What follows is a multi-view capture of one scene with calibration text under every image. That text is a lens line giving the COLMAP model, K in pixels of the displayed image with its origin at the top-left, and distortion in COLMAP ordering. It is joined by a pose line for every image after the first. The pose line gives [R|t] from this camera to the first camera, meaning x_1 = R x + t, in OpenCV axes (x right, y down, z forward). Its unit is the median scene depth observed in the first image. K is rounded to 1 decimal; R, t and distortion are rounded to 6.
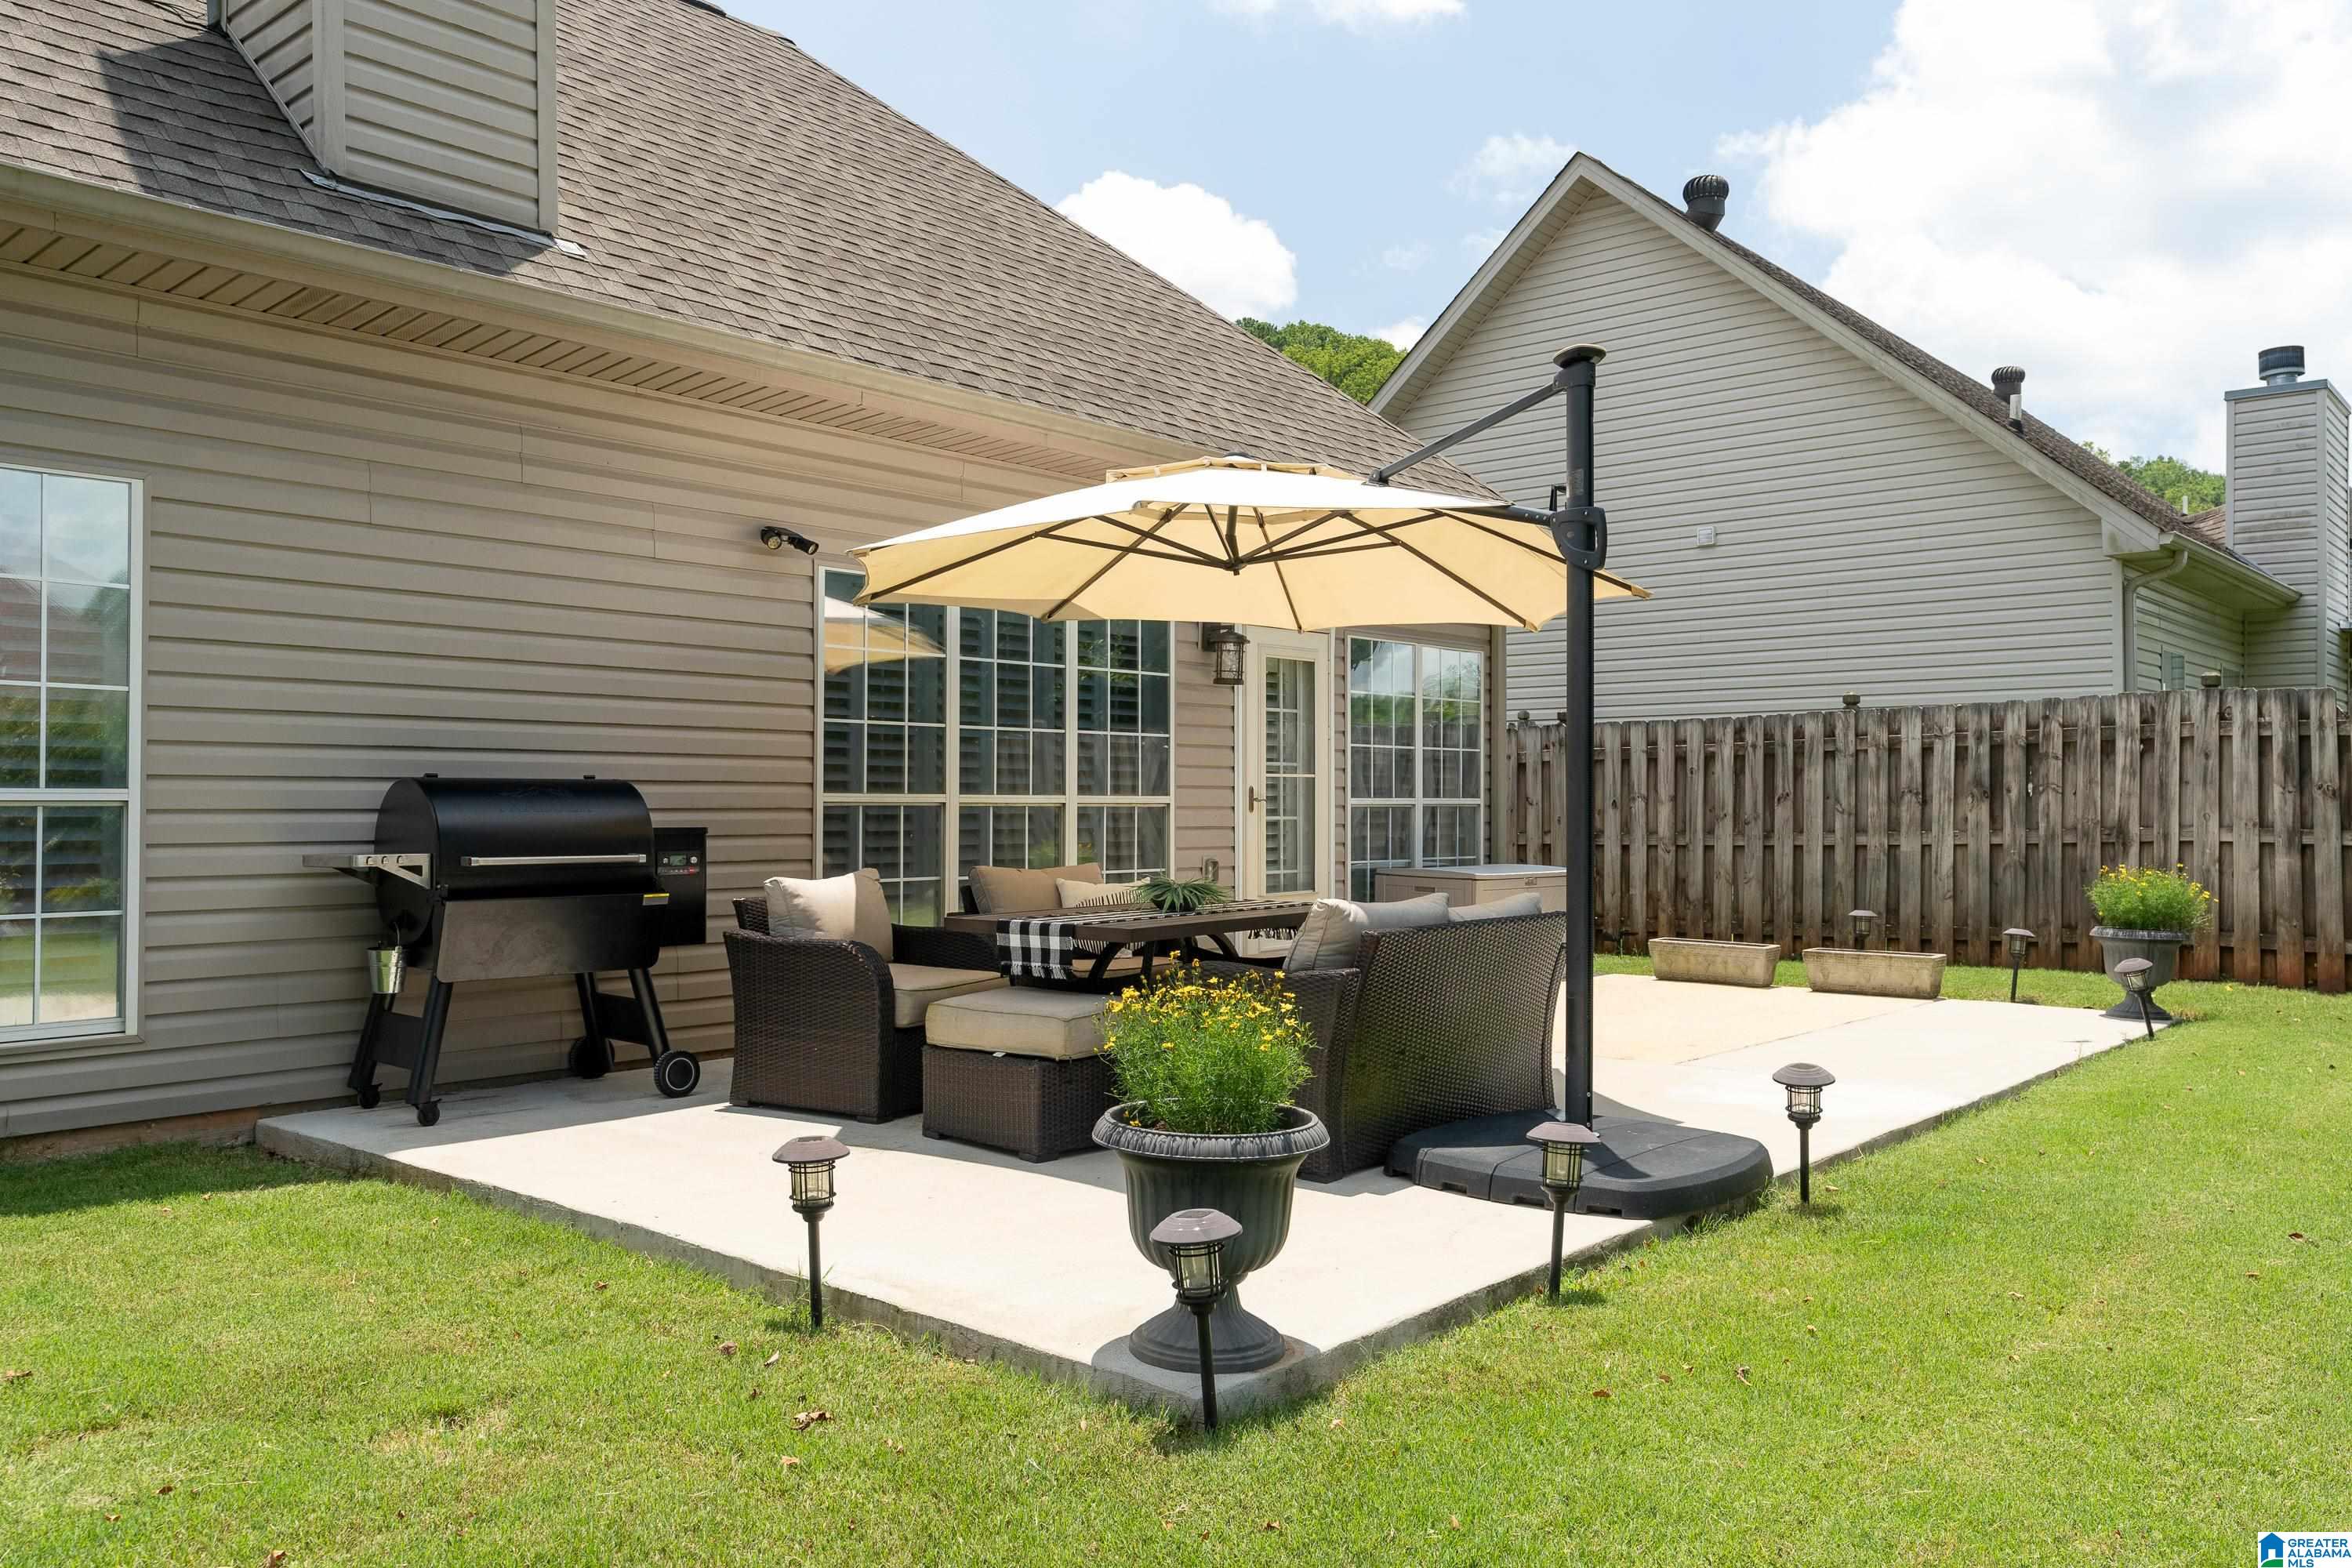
lens RADIAL K [[1756.5, 0, 1176.0], [0, 1756.5, 784.0], [0, 0, 1]] dist [0.003860, 0.005590]
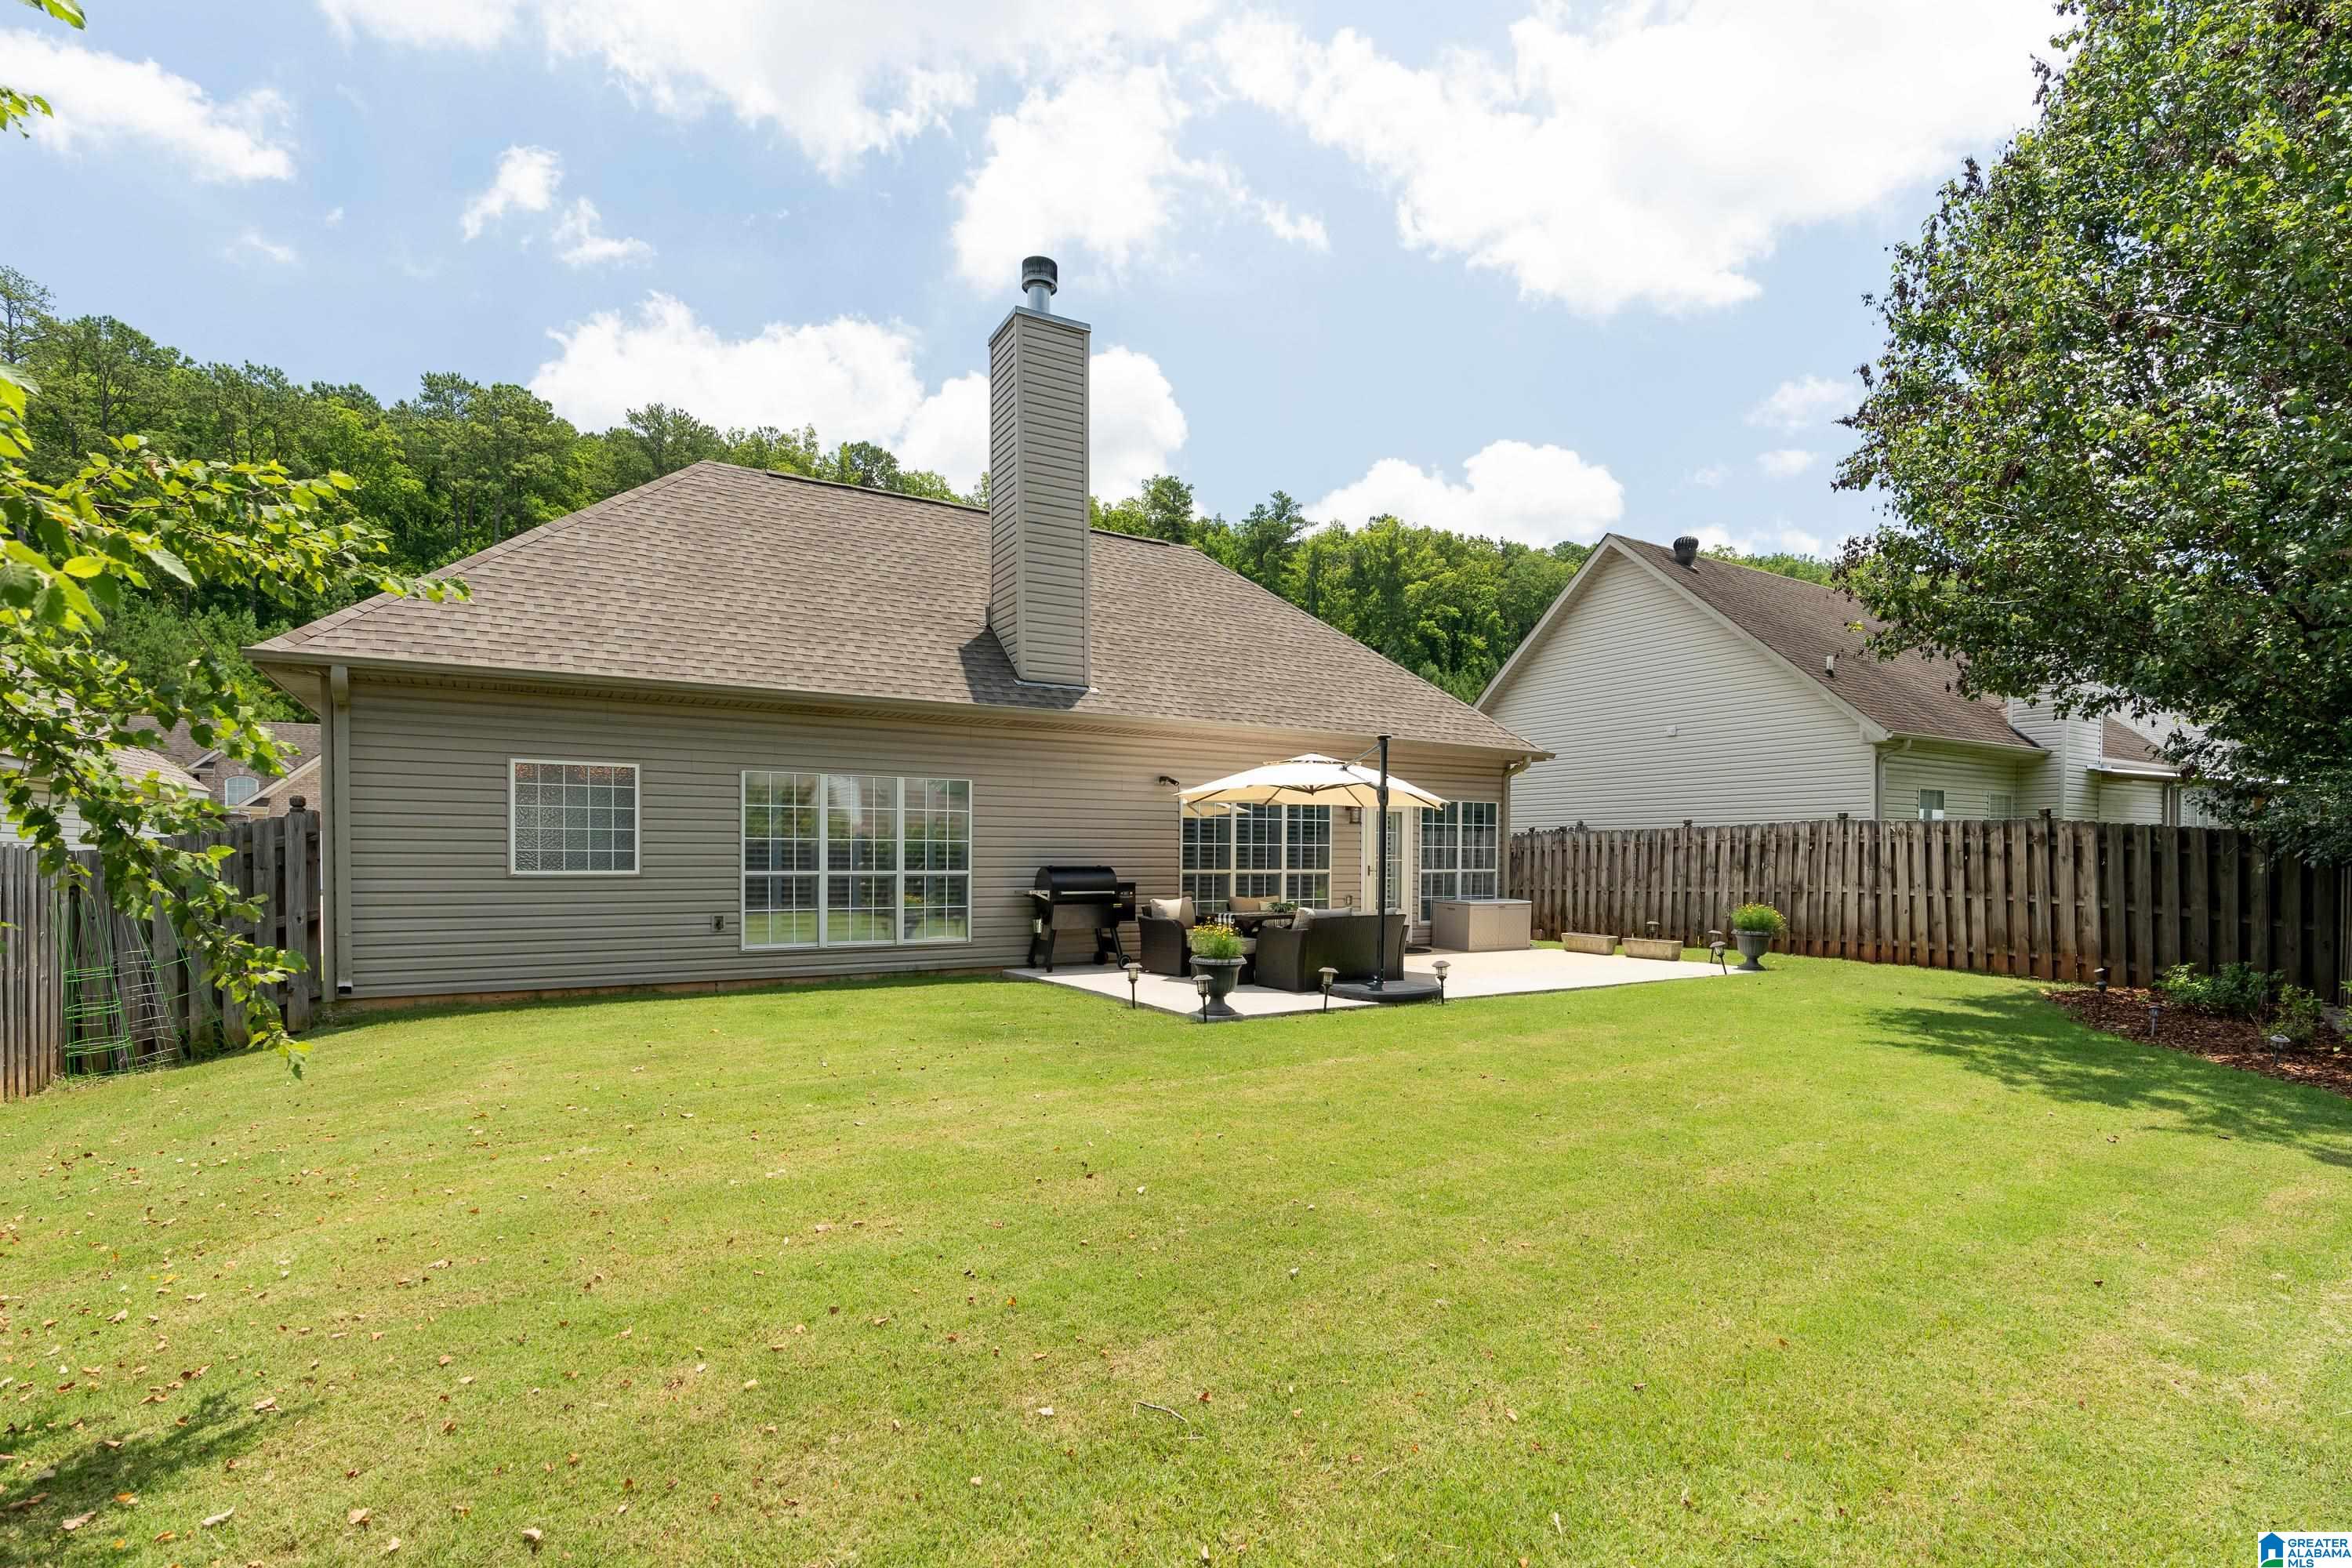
lens RADIAL K [[1091.3, 0, 1202.6], [0, 1091.3, 847.2], [0, 0, 1]] dist [-0.002310, -0.000326]
pose [[0.960759, -0.000144, -0.277383, 0.252190], [0.000304, 1.000000, 0.000535, -0.025384], [0.277383, -0.000598, 0.960759, -0.533835]]
